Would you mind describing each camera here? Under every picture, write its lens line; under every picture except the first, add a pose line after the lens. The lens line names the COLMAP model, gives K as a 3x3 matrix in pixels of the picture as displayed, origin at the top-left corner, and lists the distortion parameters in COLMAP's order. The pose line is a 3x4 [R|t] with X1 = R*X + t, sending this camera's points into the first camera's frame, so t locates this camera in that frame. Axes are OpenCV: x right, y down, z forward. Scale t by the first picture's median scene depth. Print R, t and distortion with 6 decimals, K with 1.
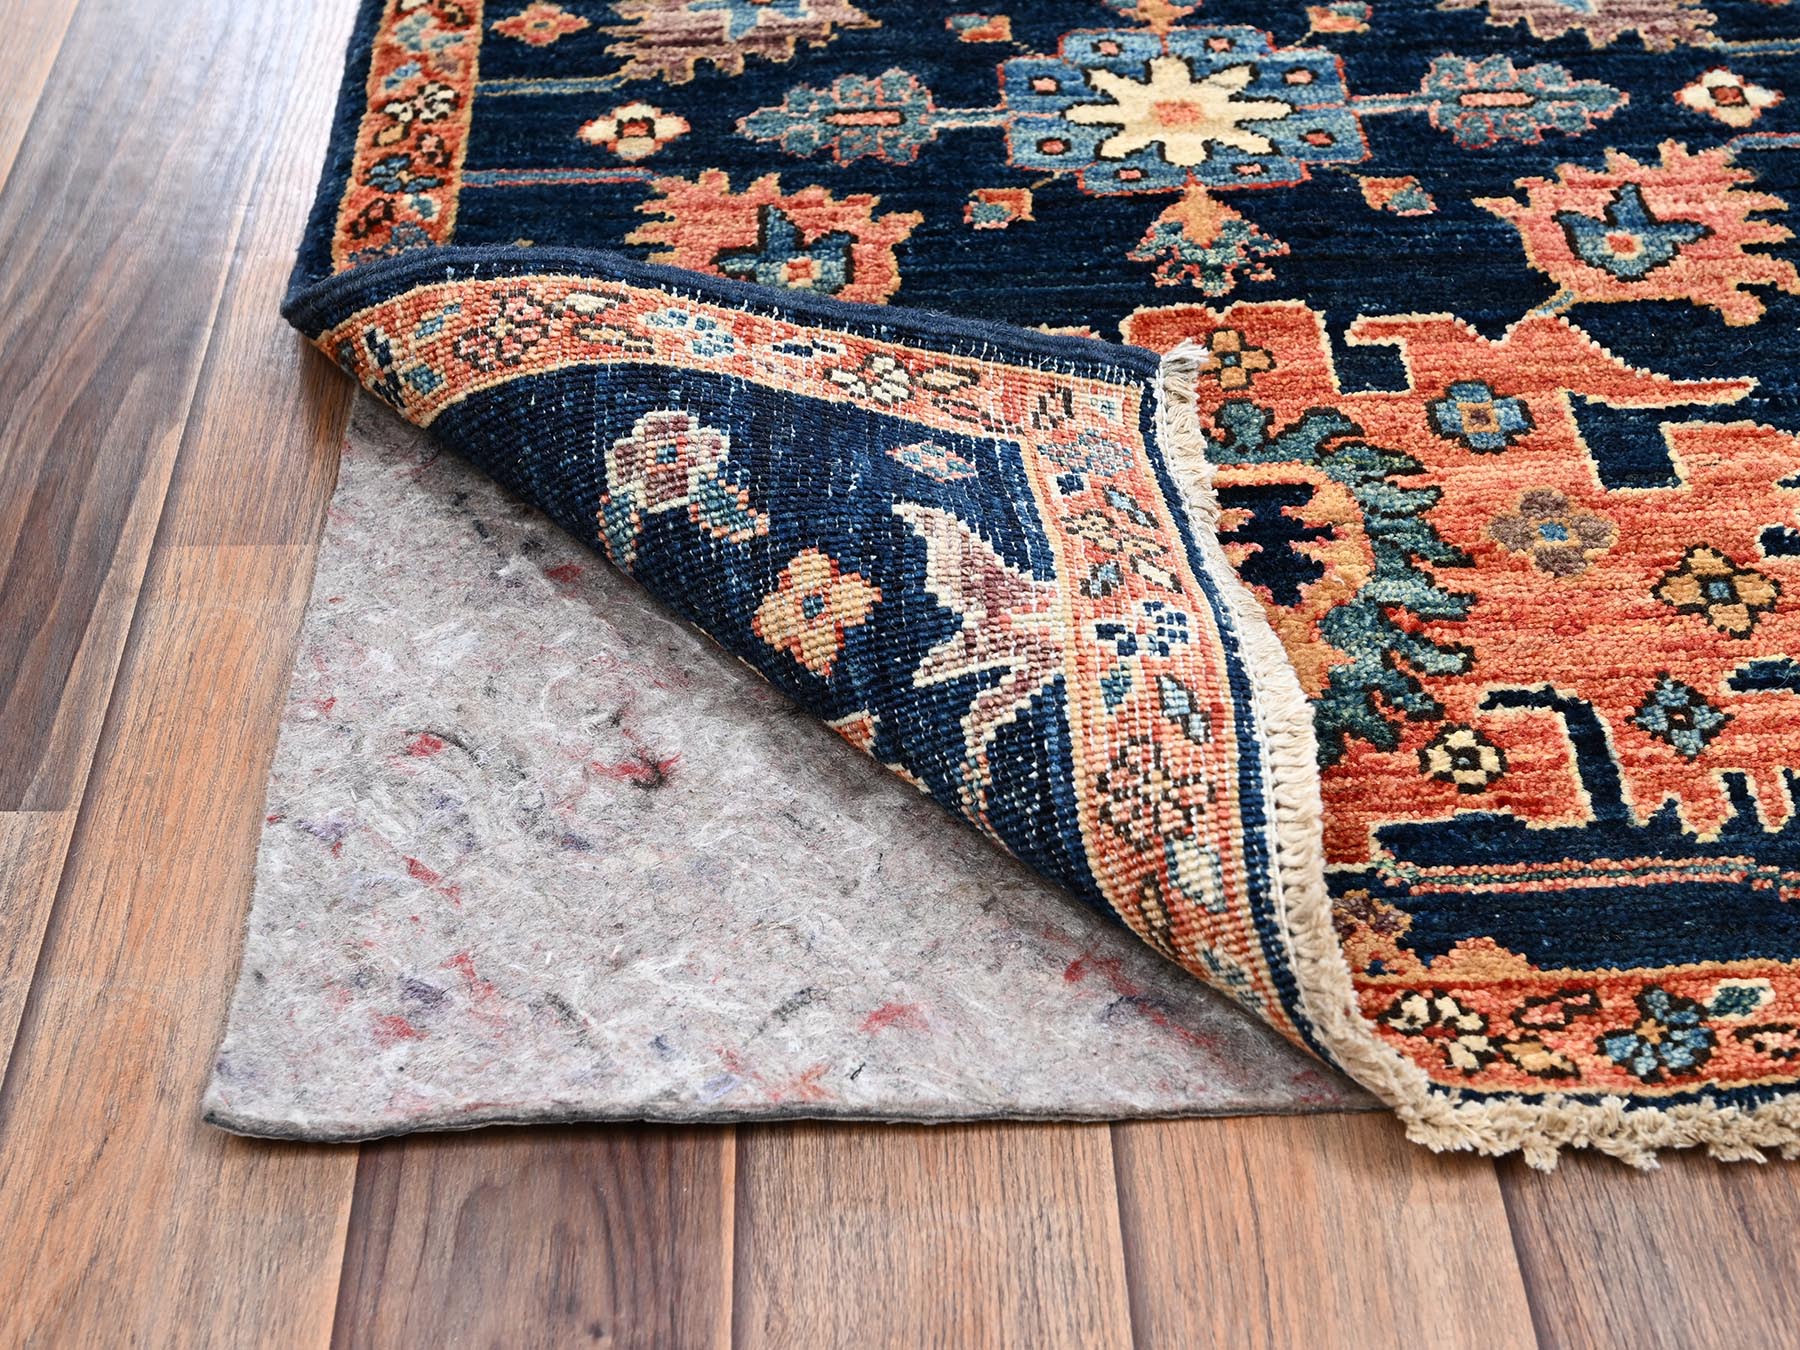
lens RADIAL K [[1537.3, 0, 900.0], [0, 1537.3, 675.0], [0, 0, 1]] dist [0.000556, -0.008691]
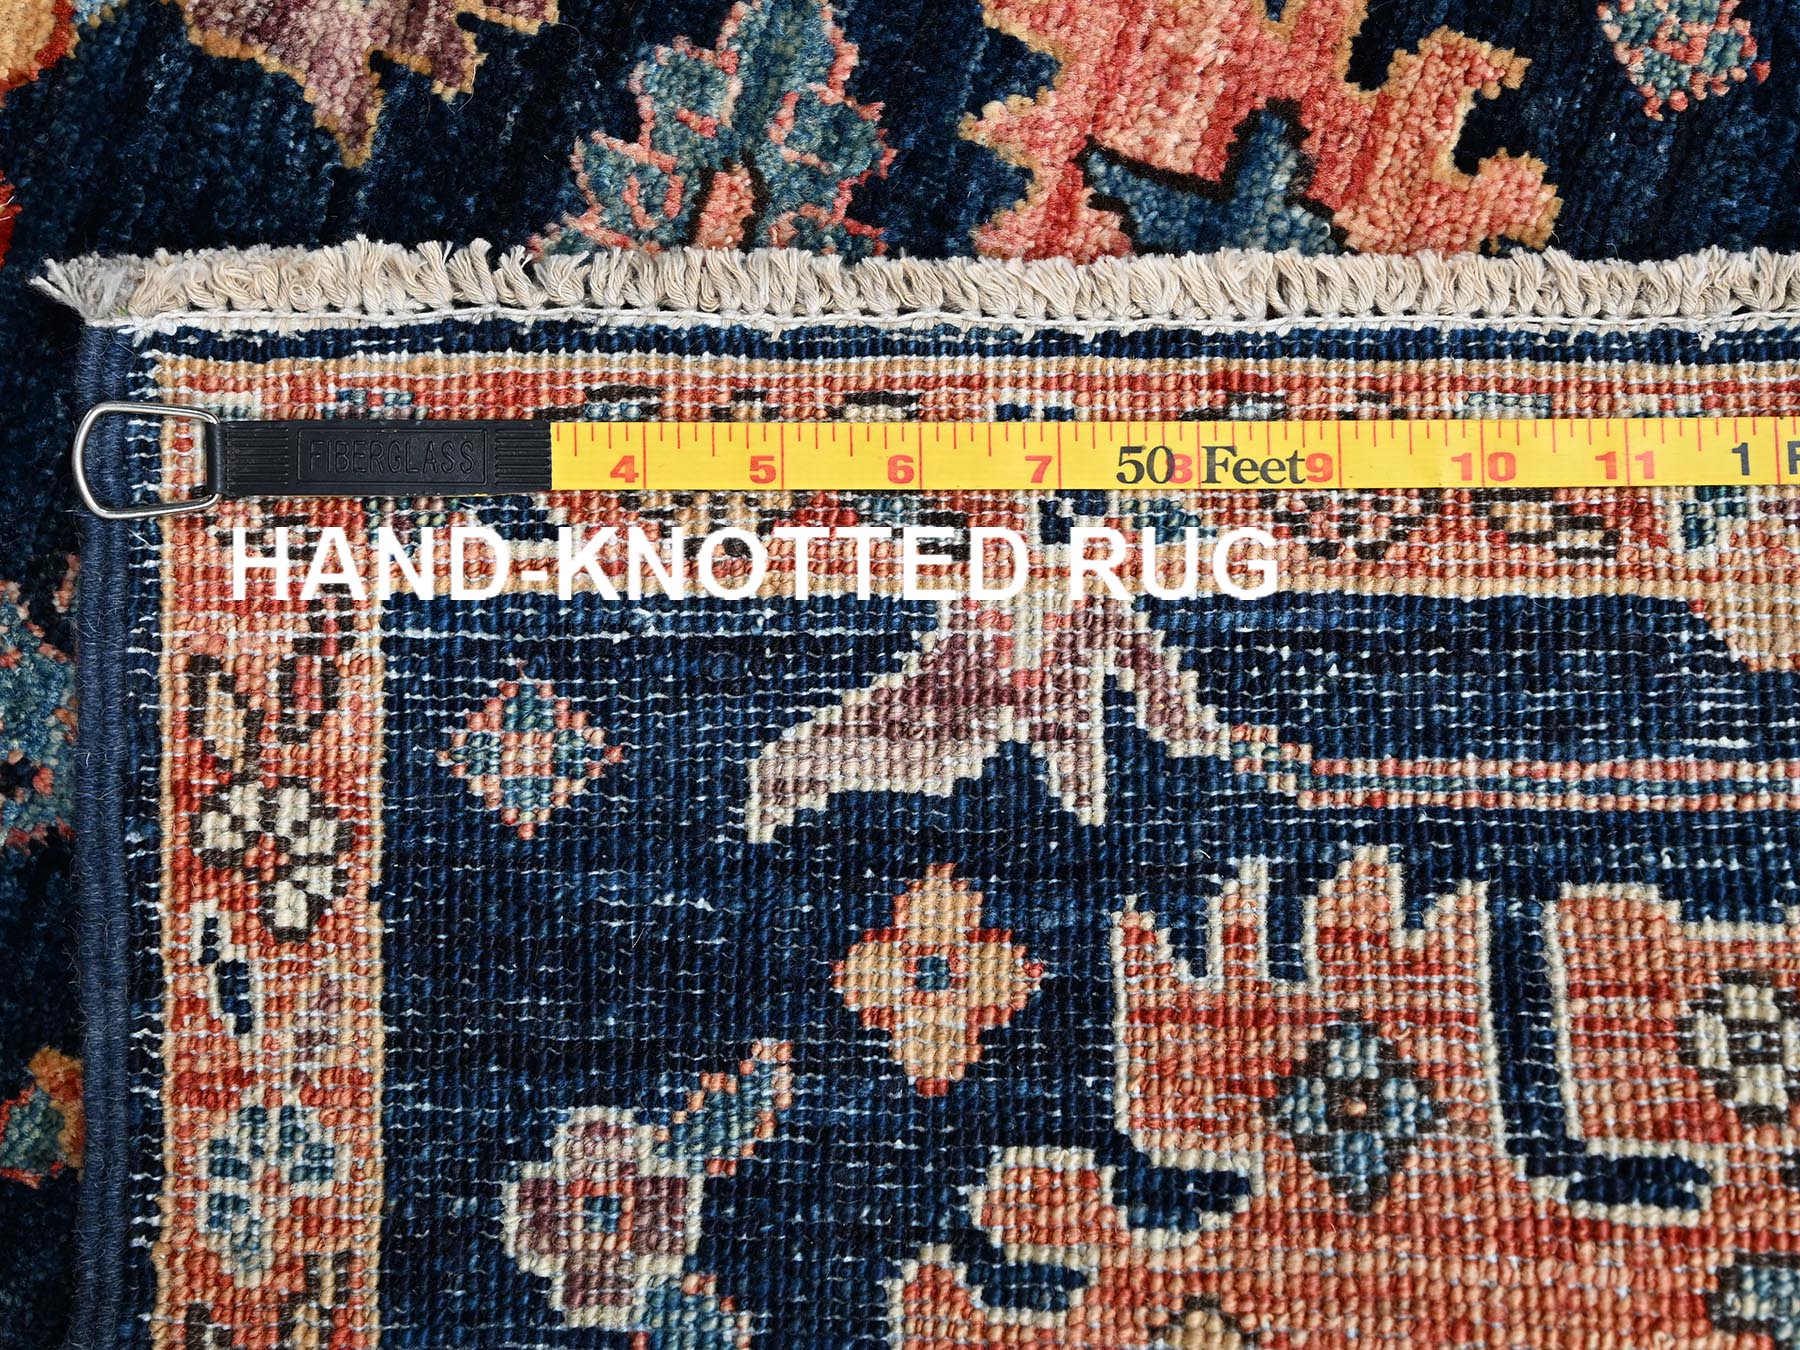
lens RADIAL K [[1570.0, 0, 900.0], [0, 1570.0, 675.0], [0, 0, 1]] dist [0.038593, -0.001309]
pose [[0.084358, -0.995093, 0.051710, 0.030091], [0.954600, 0.065828, -0.290526, 0.112069], [0.285696, 0.073870, 0.955469, 0.338861]]
